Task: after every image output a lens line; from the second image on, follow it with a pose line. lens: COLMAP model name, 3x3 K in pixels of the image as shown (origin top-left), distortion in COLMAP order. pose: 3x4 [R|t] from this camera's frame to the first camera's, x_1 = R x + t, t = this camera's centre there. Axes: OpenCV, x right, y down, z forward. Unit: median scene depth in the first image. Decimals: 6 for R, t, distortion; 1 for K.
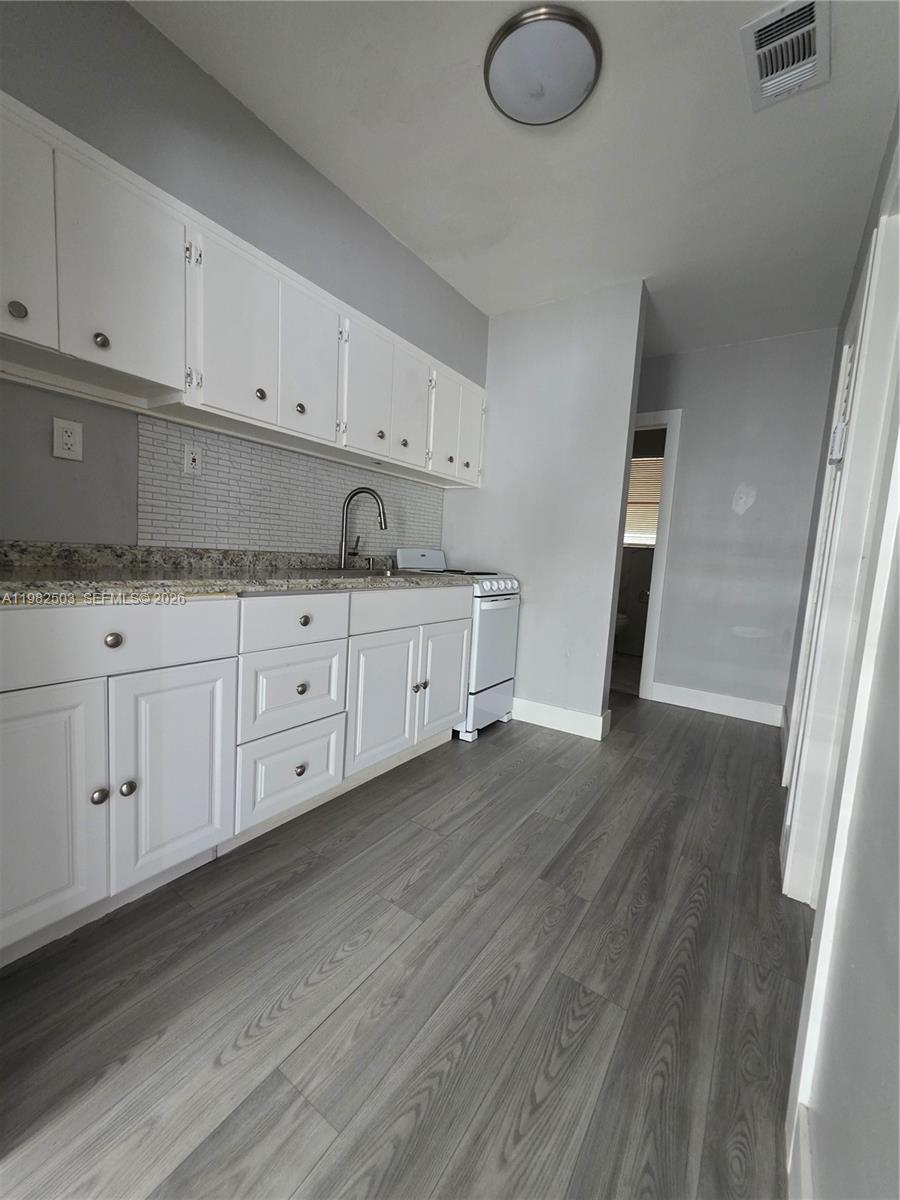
lens RADIAL K [[477.7, 0, 454.1], [0, 477.7, 600.0], [0, 0, 1]] dist [0.003405, 0.001983]
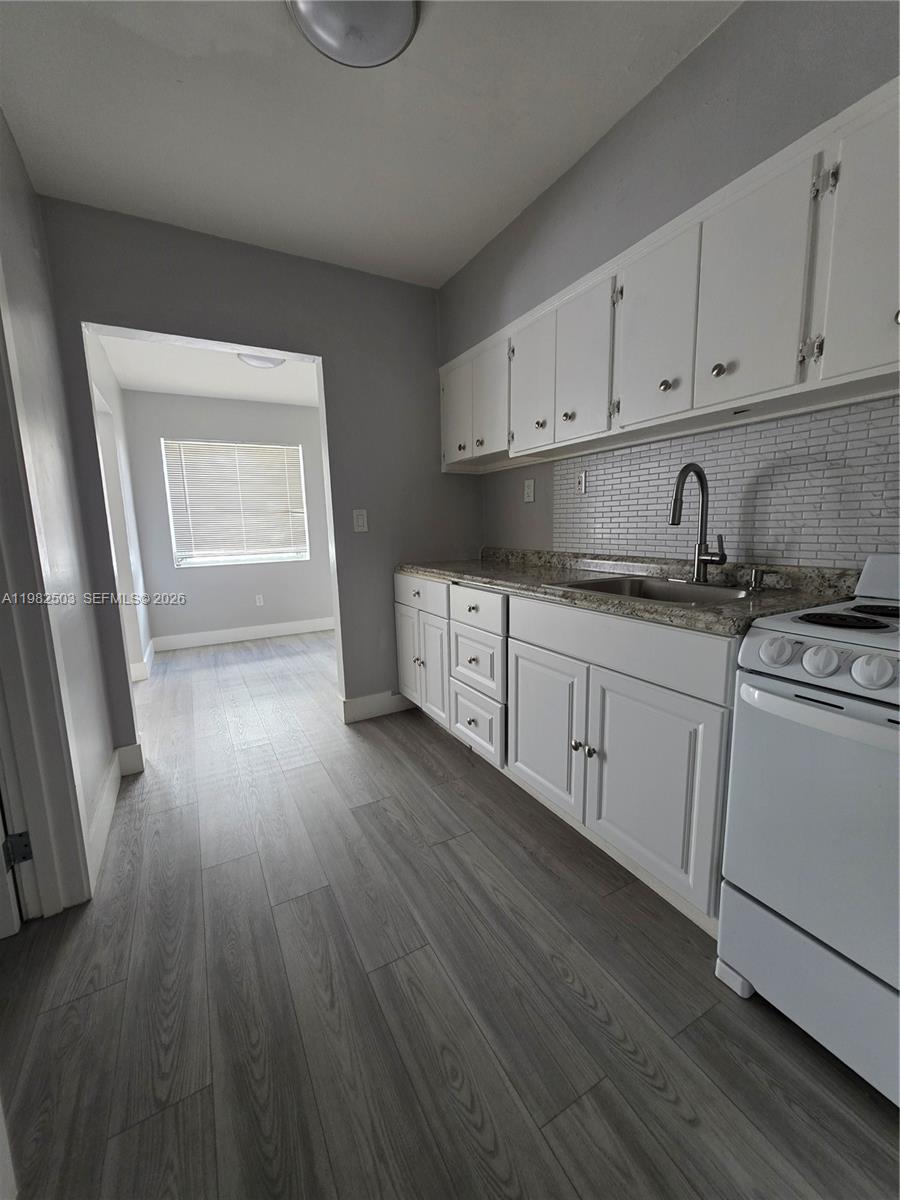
lens RADIAL K [[477.7, 0, 454.7], [0, 477.7, 600.5], [0, 0, 1]] dist [0.003405, 0.001983]
pose [[-0.446403, 0.085650, -0.890723, 0.733155], [-0.100772, 0.984265, 0.145149, -0.137175], [0.889139, 0.154555, -0.430748, 1.287457]]
